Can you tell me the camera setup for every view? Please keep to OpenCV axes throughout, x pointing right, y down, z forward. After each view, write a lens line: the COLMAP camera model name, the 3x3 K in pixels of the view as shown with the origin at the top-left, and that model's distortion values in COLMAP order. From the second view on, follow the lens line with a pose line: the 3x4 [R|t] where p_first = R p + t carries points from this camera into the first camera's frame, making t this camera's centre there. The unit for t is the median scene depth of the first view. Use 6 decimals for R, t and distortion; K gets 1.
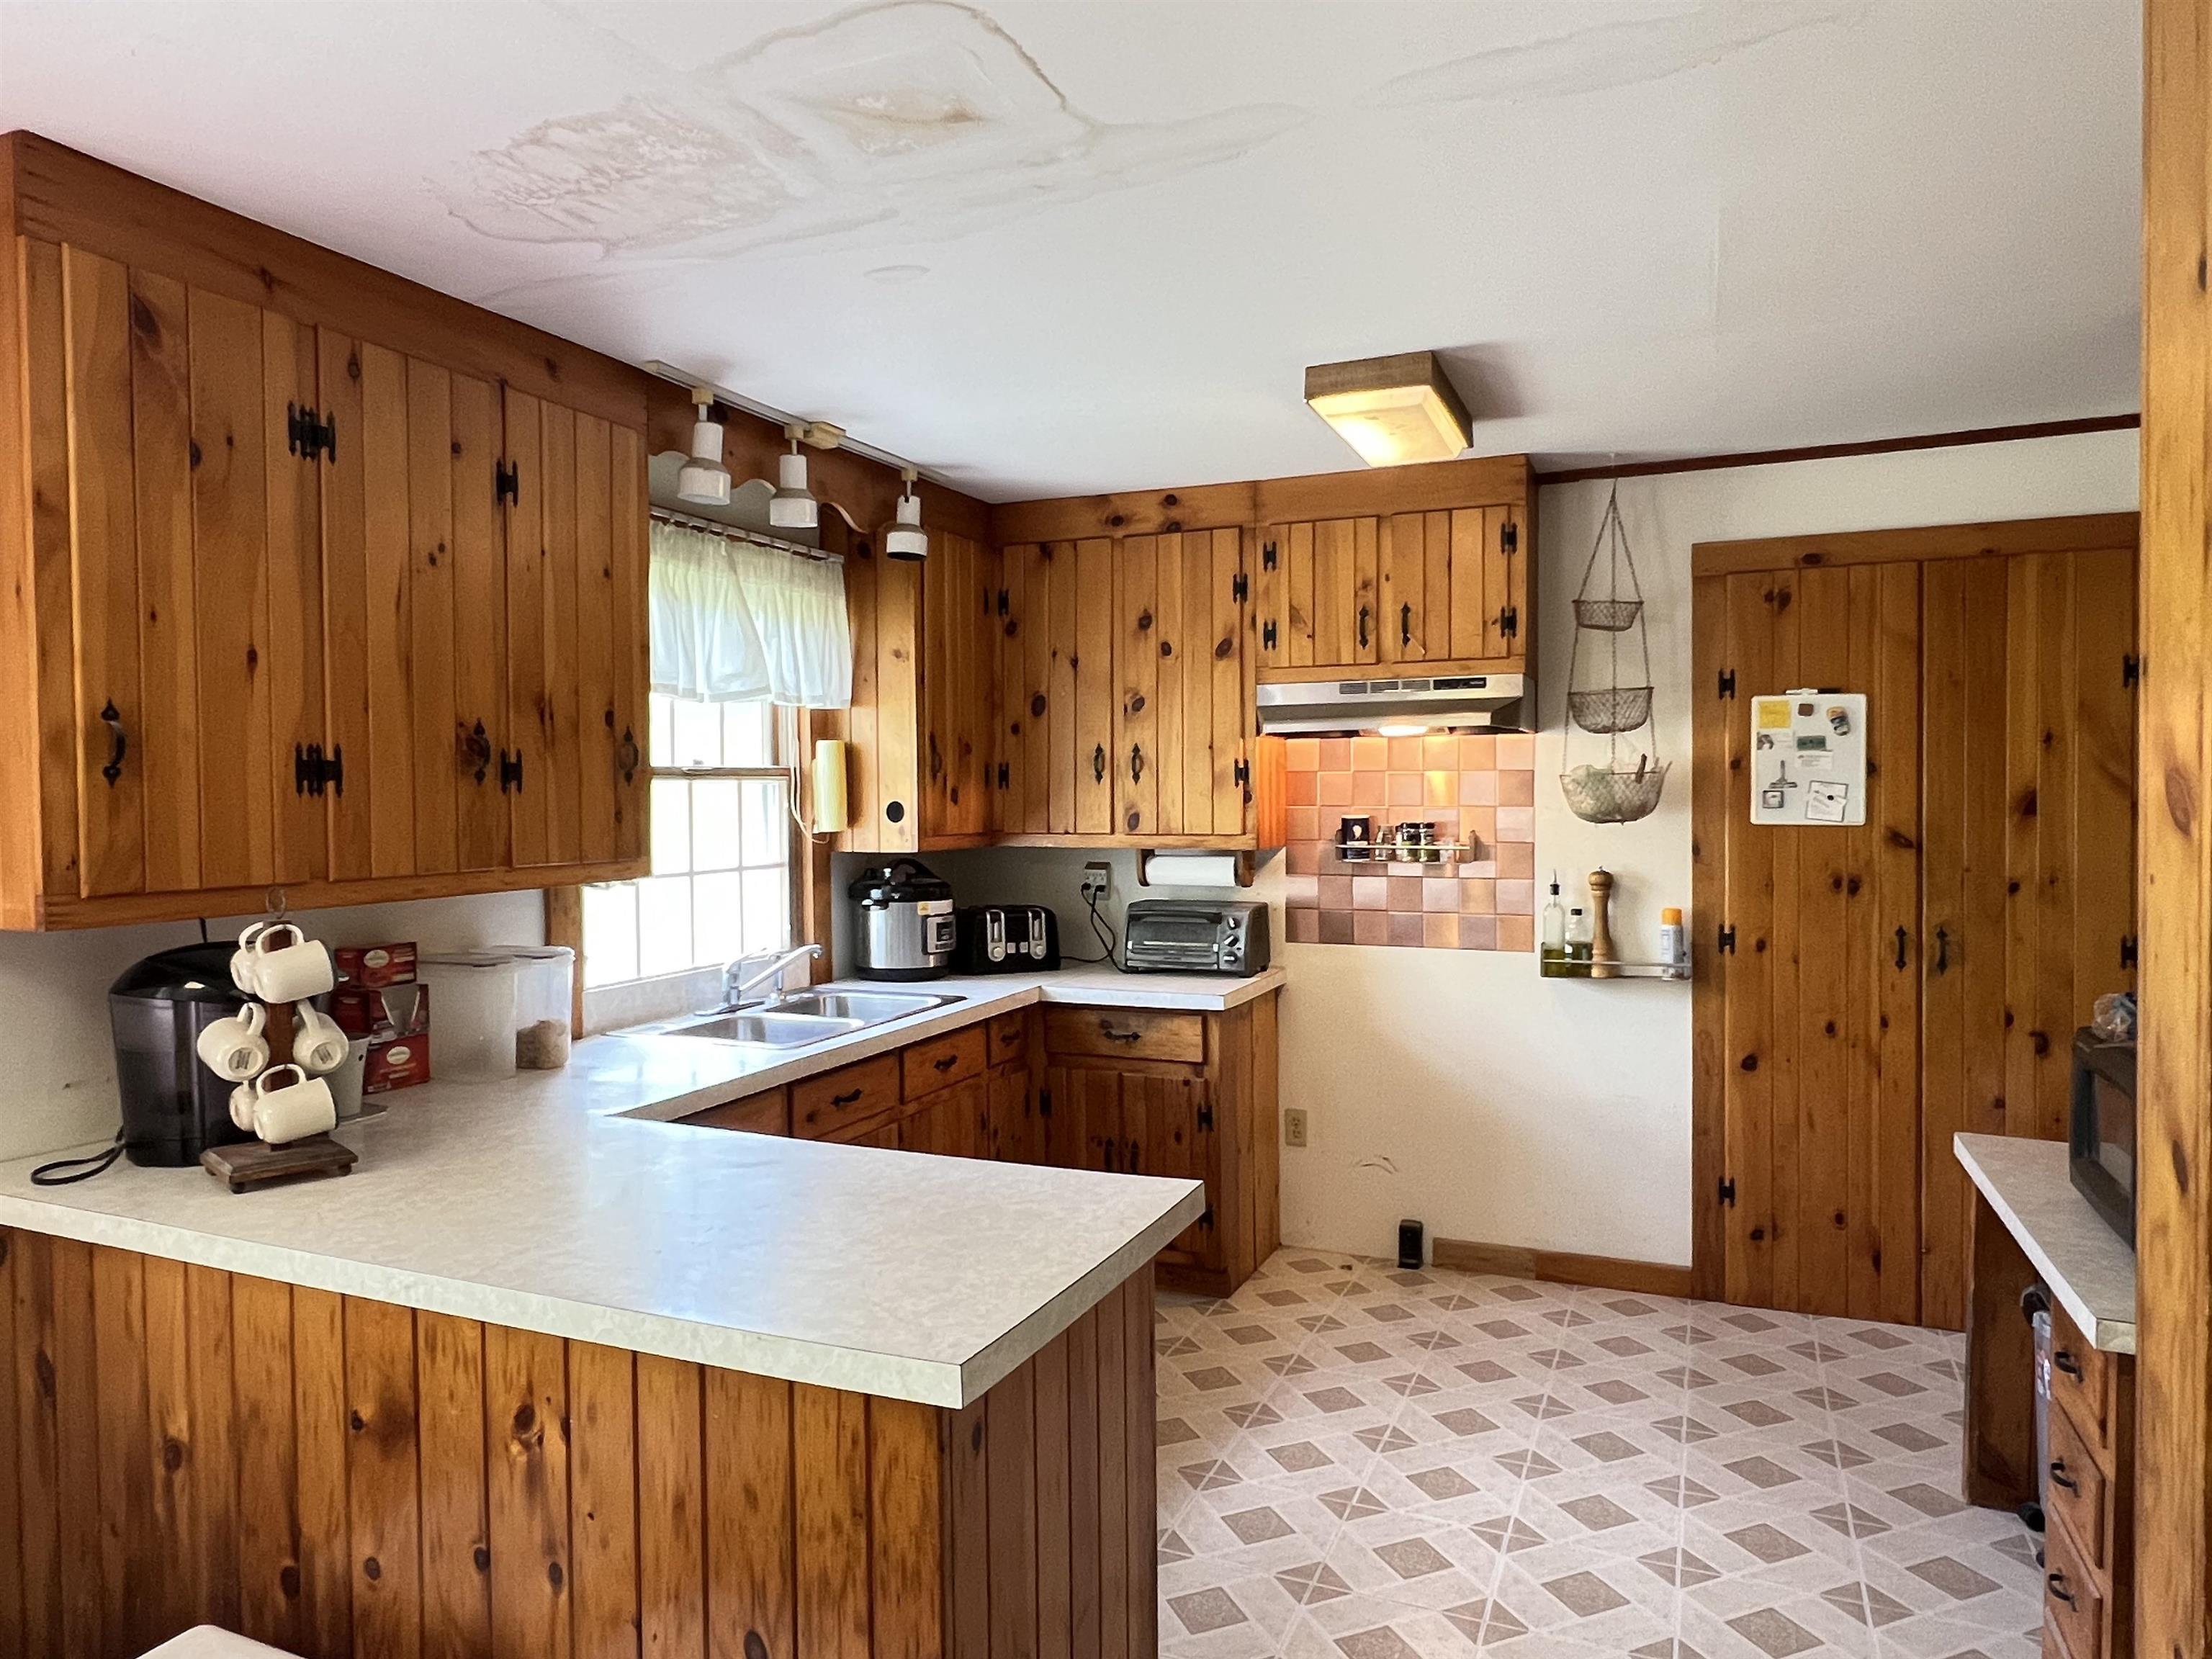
lens RADIAL K [[1379.9, 0, 1094.0], [0, 1379.9, 829.2], [0, 0, 1]] dist [-0.003268, -0.002146]
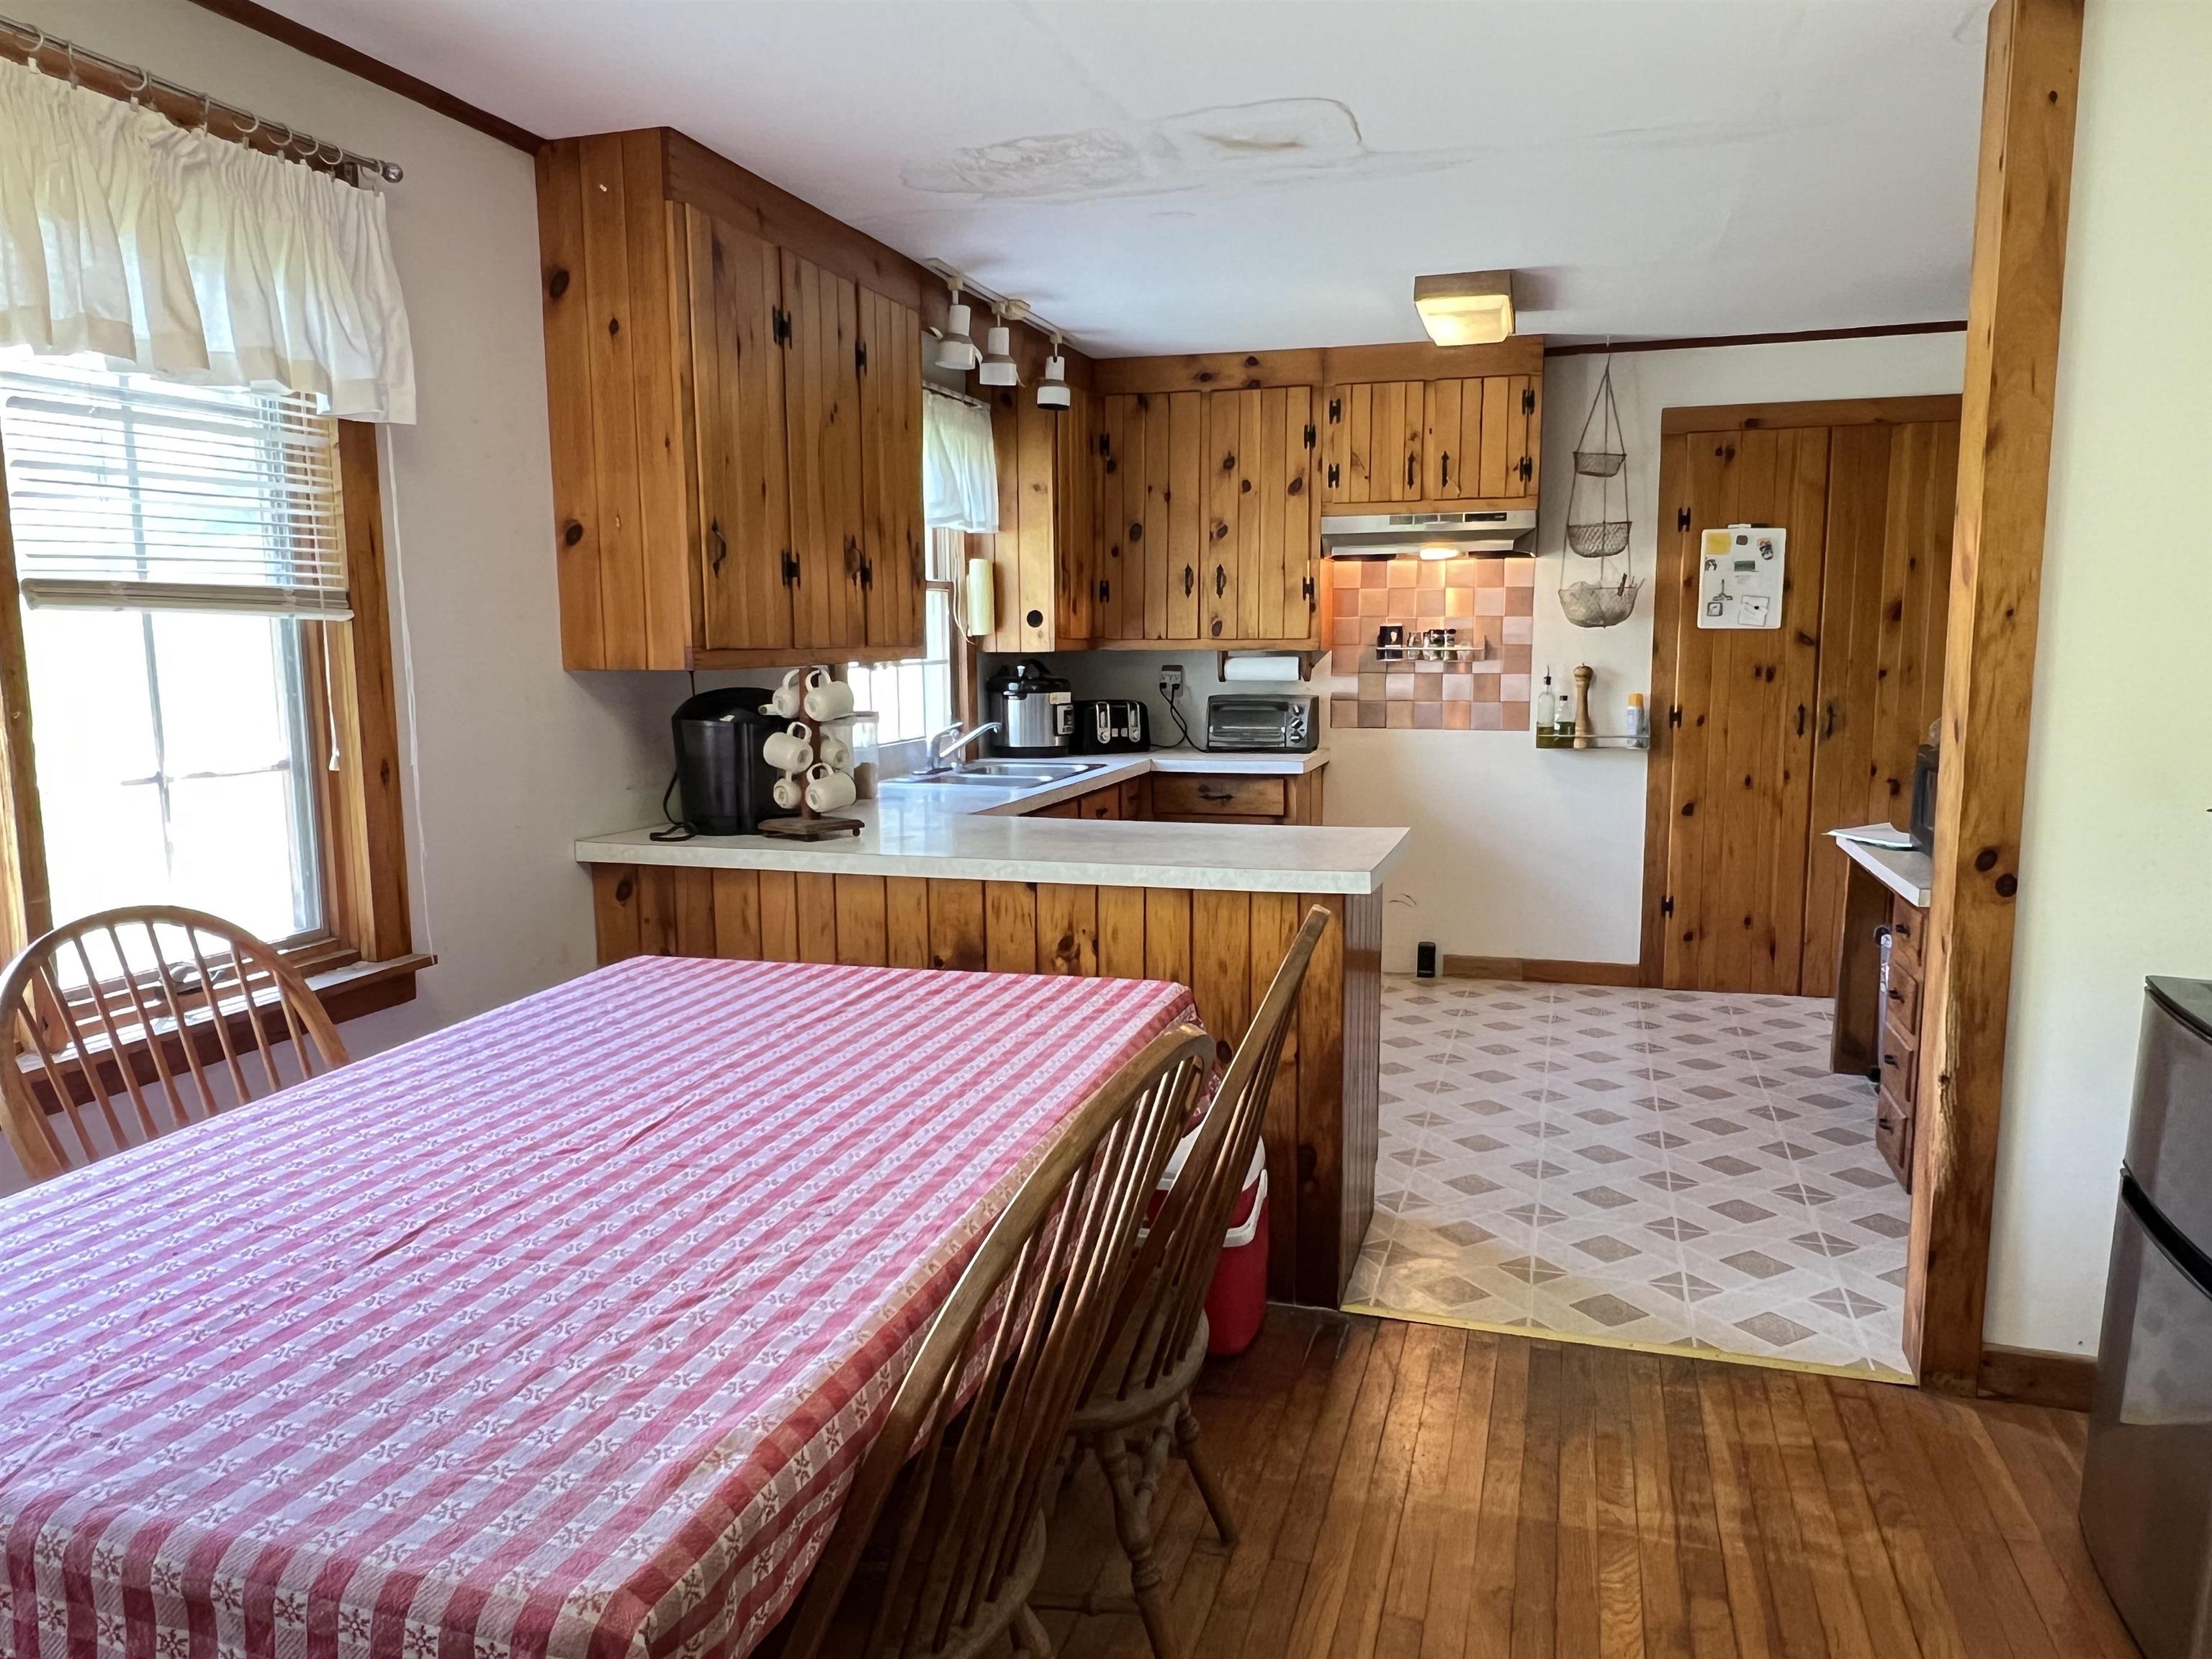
lens RADIAL K [[1477.1, 0, 1109.9], [0, 1477.1, 843.8], [0, 0, 1]] dist [0.001059, -0.007184]
pose [[0.993537, -0.014351, 0.112601, -0.267862], [0.001489, 0.993538, 0.113491, 0.044105], [-0.113502, -0.112590, 0.987138, -0.387575]]
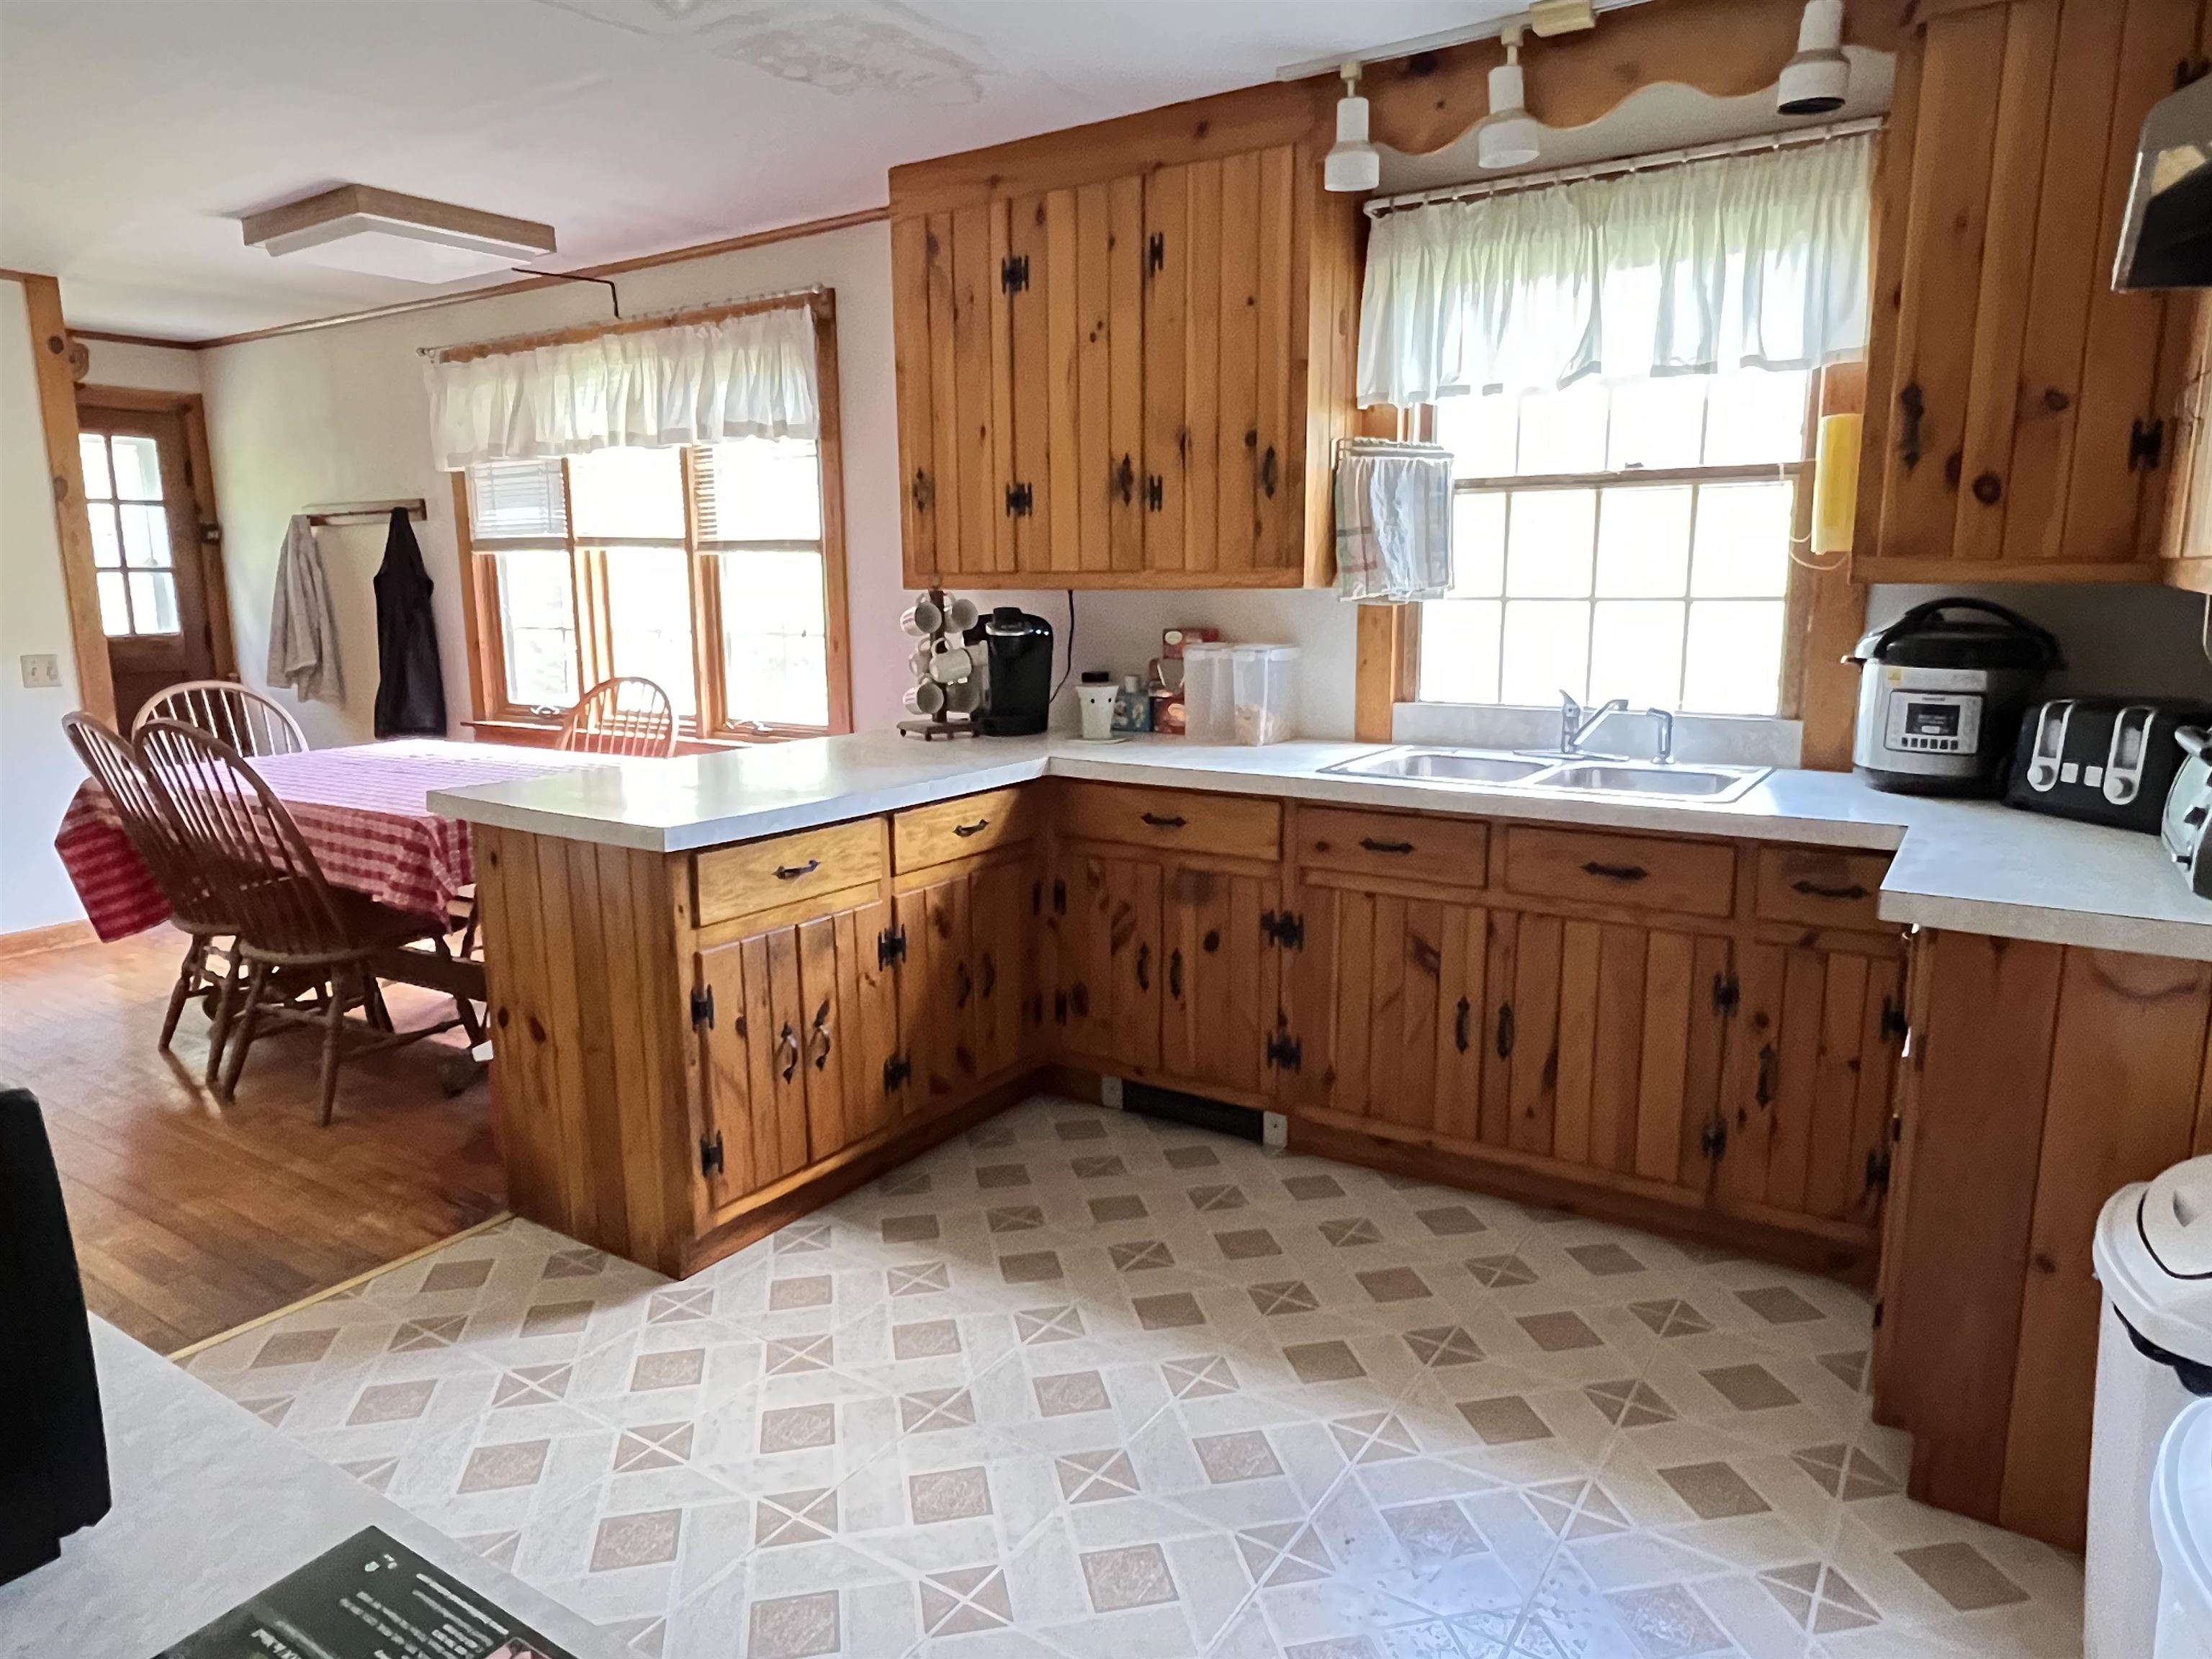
lens RADIAL K [[1379.9, 0, 1104.5], [0, 1379.9, 829.3], [0, 0, 1]] dist [-0.003268, -0.002146]
pose [[-0.160748, 0.188945, -0.968741, 0.664422], [-0.018227, 0.980770, 0.194316, 0.011993], [0.986827, 0.048893, -0.154212, 0.888266]]
